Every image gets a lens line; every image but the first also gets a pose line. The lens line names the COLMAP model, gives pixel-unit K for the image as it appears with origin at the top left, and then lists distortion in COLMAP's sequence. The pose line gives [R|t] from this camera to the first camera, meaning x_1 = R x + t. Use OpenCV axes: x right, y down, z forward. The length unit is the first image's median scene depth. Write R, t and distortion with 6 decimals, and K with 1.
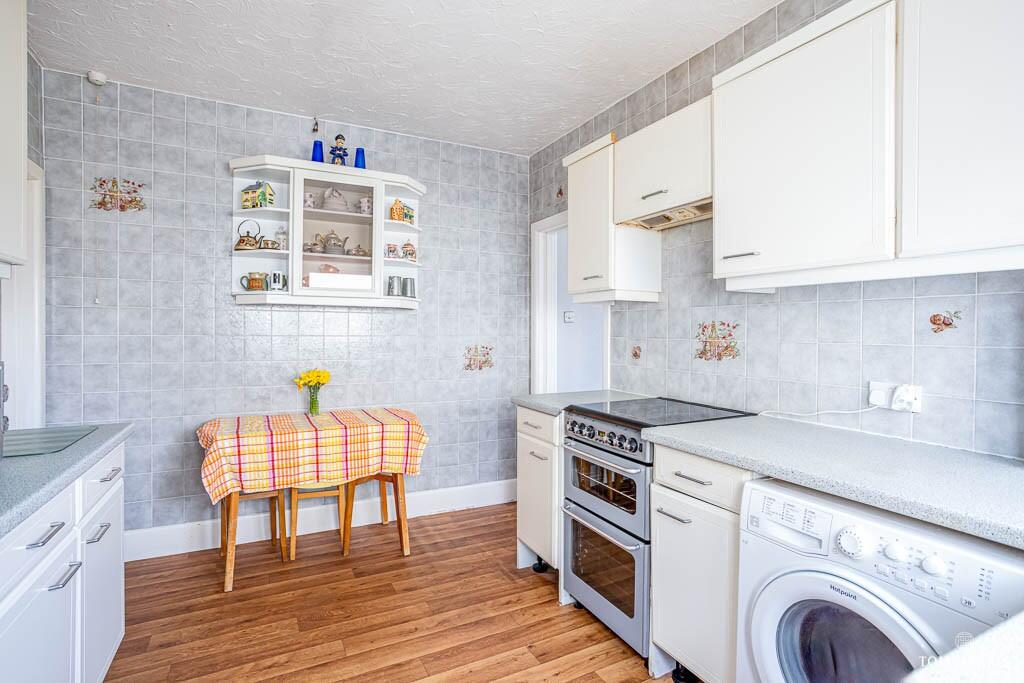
lens RADIAL K [[503.4, 0, 512.2], [0, 503.4, 338.9], [0, 0, 1]] dist [-0.016754, 0.005379]
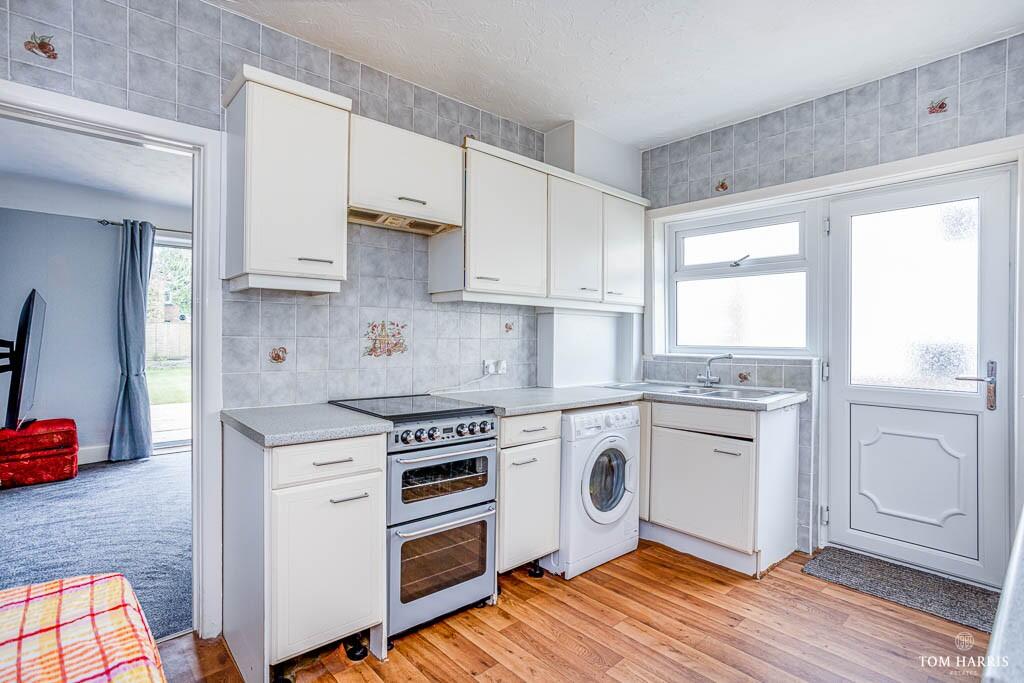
lens RADIAL K [[503.4, 0, 509.3], [0, 503.4, 338.2], [0, 0, 1]] dist [-0.016754, 0.005379]
pose [[-0.254174, -0.010593, 0.967100, -0.769529], [0.005227, 0.999910, 0.012326, -0.009824], [-0.967144, 0.008188, -0.254096, 1.041479]]
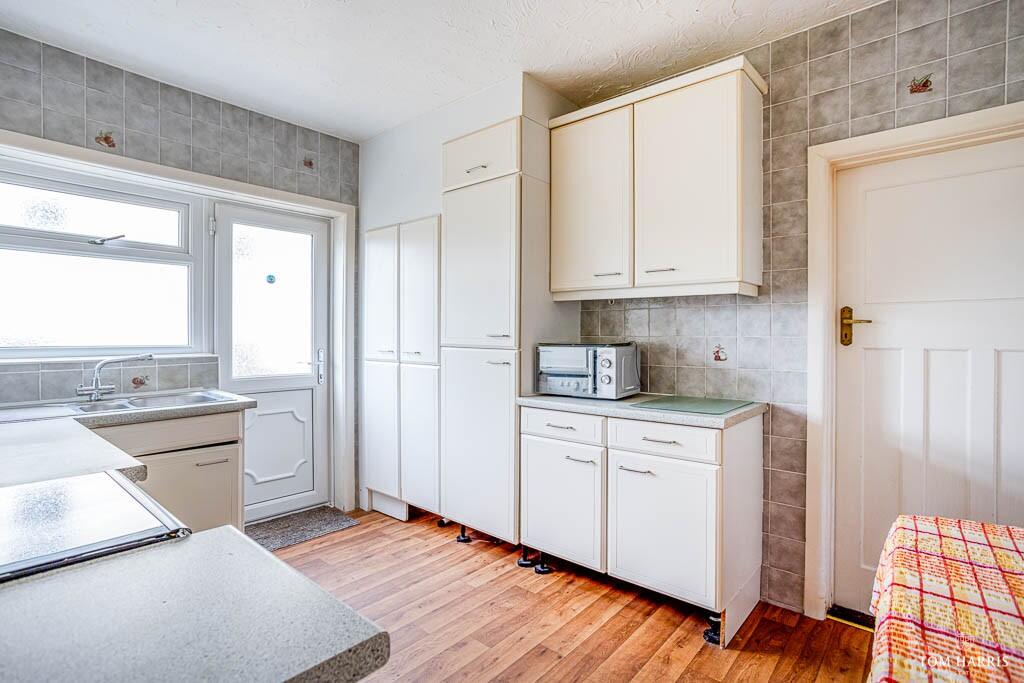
lens RADIAL K [[503.4, 0, 510.2], [0, 503.4, 337.0], [0, 0, 1]] dist [-0.016754, 0.005379]
pose [[-0.927631, -0.007146, -0.373430, 0.024534], [-0.013229, 0.999818, 0.013730, -0.012601], [0.373264, 0.017676, -0.927557, 1.444177]]
